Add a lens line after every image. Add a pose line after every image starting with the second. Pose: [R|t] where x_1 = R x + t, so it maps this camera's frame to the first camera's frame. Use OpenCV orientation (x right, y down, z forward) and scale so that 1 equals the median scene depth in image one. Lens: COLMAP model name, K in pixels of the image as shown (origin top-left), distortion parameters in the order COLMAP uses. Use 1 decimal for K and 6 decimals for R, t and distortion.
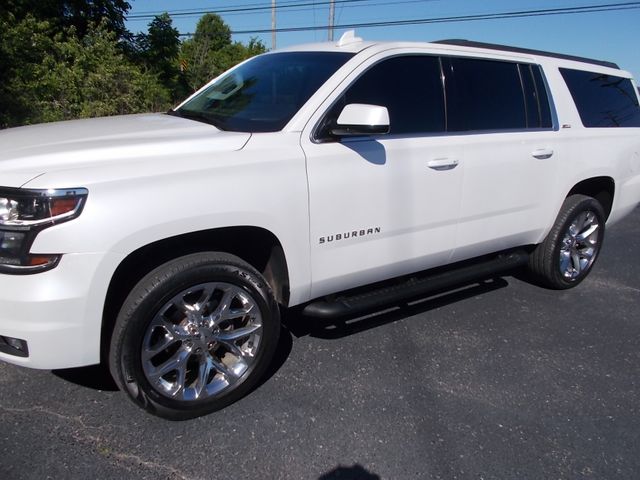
lens RADIAL K [[483.6, 0, 320.0], [0, 483.6, 240.0], [0, 0, 1]] dist [-0.005547, -0.002215]
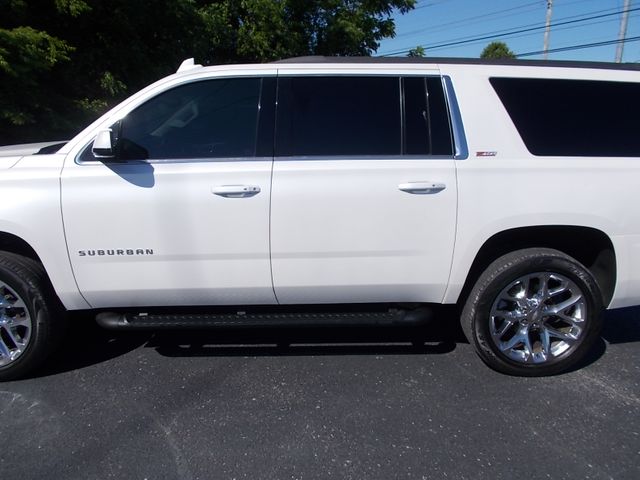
lens RADIAL K [[482.3, 0, 320.0], [0, 482.3, 240.0], [0, 0, 1]] dist [0.003117, 0.001322]
pose [[0.845747, 0.103695, -0.523411, 0.718352], [-0.133259, 0.990899, -0.019014, -0.055908], [0.516676, 0.085830, 0.851868, 0.246022]]
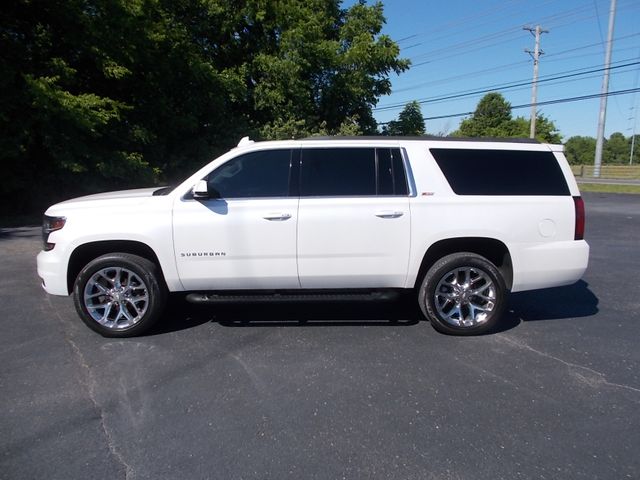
lens RADIAL K [[482.3, 0, 320.0], [0, 482.3, 240.0], [0, 0, 1]] dist [0.003117, 0.001322]
pose [[0.840930, 0.052469, -0.538594, 0.977191], [-0.131040, 0.985411, -0.108601, 0.052293], [0.525038, 0.161903, 0.835537, -0.163910]]
